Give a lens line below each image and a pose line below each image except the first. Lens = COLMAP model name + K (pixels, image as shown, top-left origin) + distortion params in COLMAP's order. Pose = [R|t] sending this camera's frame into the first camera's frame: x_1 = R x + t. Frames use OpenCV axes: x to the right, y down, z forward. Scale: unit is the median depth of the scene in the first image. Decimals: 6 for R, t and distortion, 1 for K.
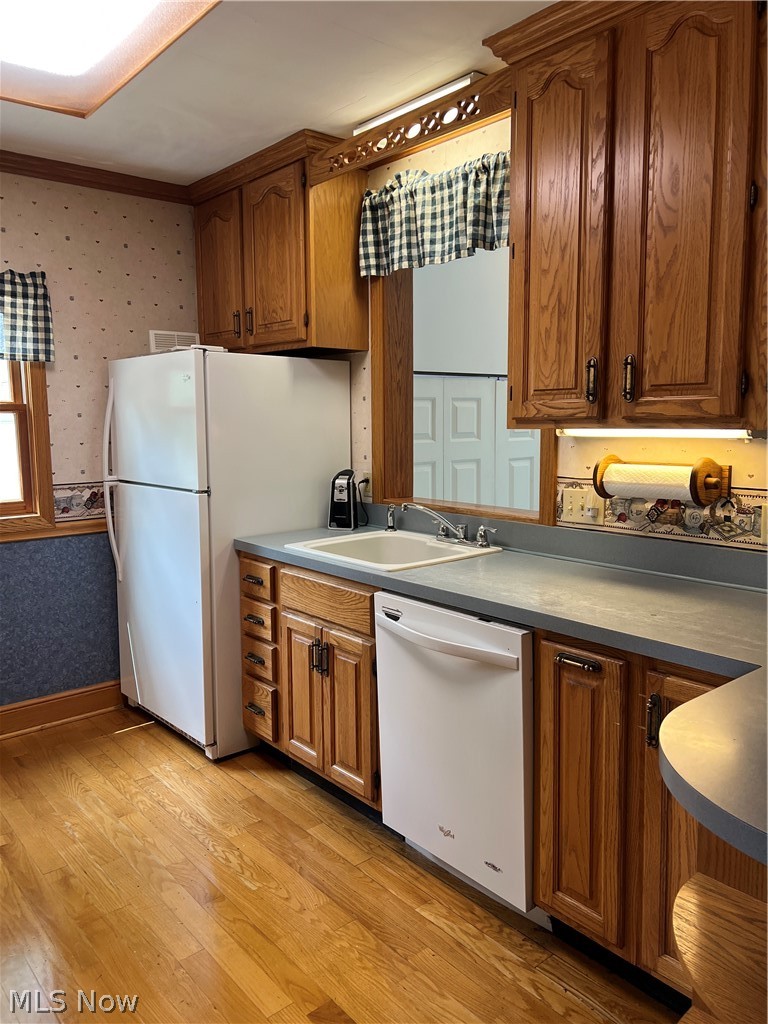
lens RADIAL K [[774.9, 0, 386.2], [0, 774.9, 508.1], [0, 0, 1]] dist [0.071776, -0.074105]
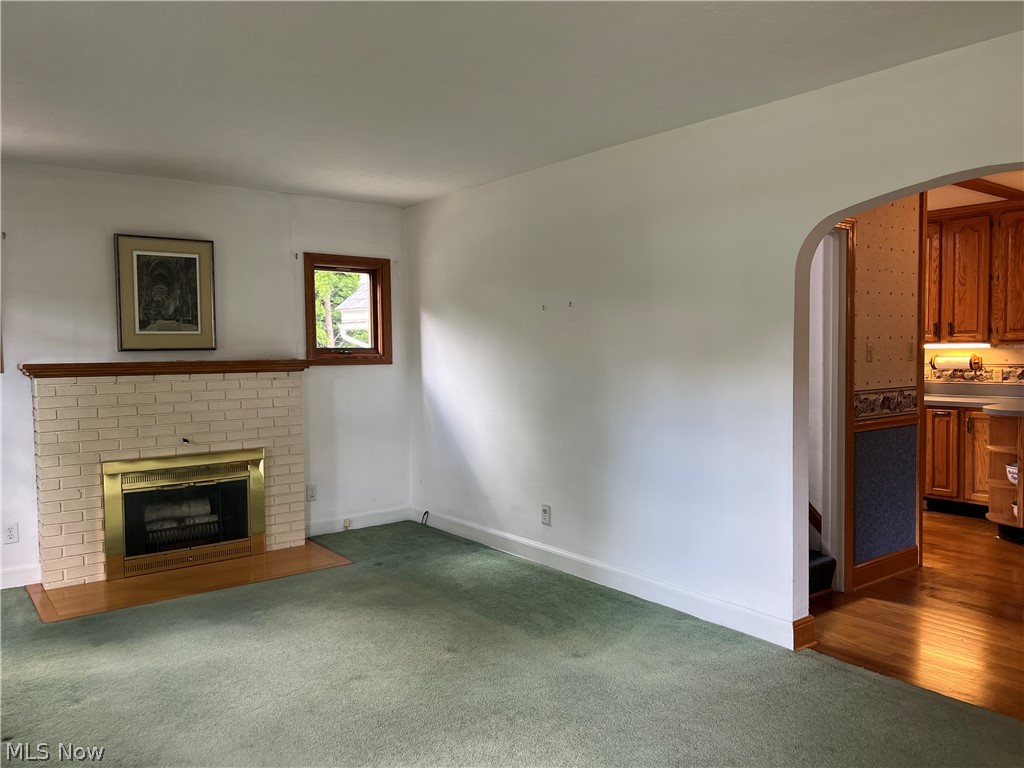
lens RADIAL K [[774.9, 0, 517.3], [0, 774.9, 381.8], [0, 0, 1]] dist [0.071776, -0.074105]
pose [[0.999520, 0.006513, -0.030289, -1.035048], [-0.008855, 0.996926, -0.077849, 0.241481], [0.029689, 0.078080, 0.996505, -1.704212]]
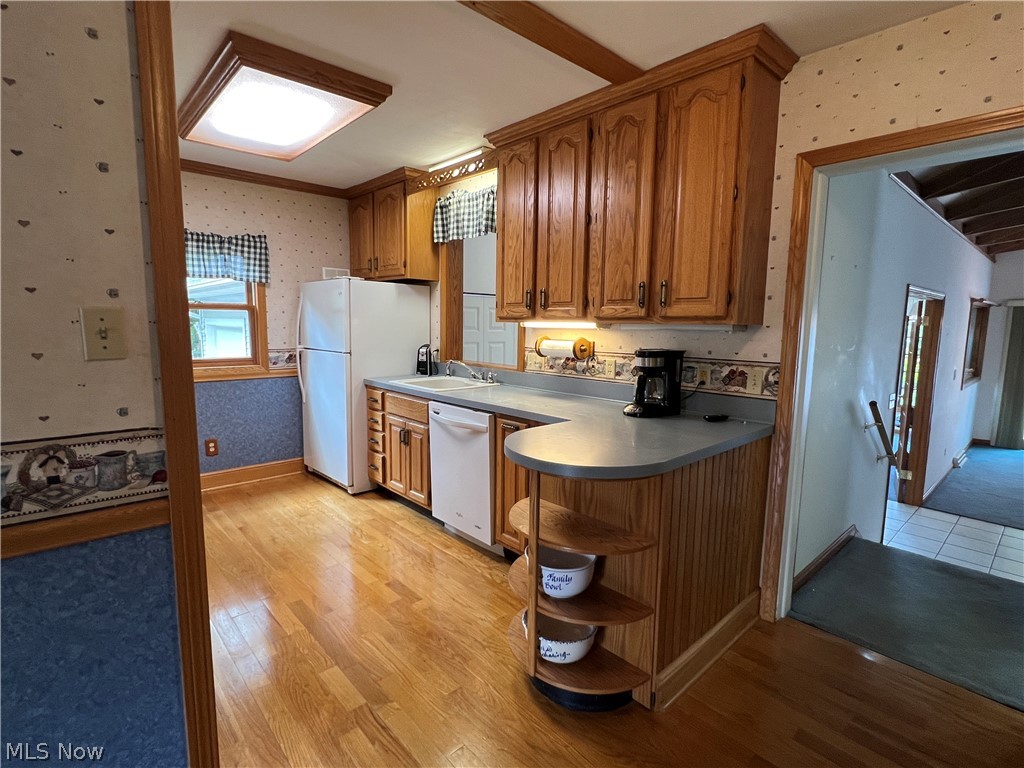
lens RADIAL K [[504.4, 0, 510.7], [0, 504.4, 385.6], [0, 0, 1]] dist [-0.005591, 0.000015]
pose [[0.998659, 0.017051, 0.048885, 0.121924], [-0.017436, 0.999820, 0.007447, 0.049240], [-0.048749, -0.008289, 0.998777, -0.294878]]
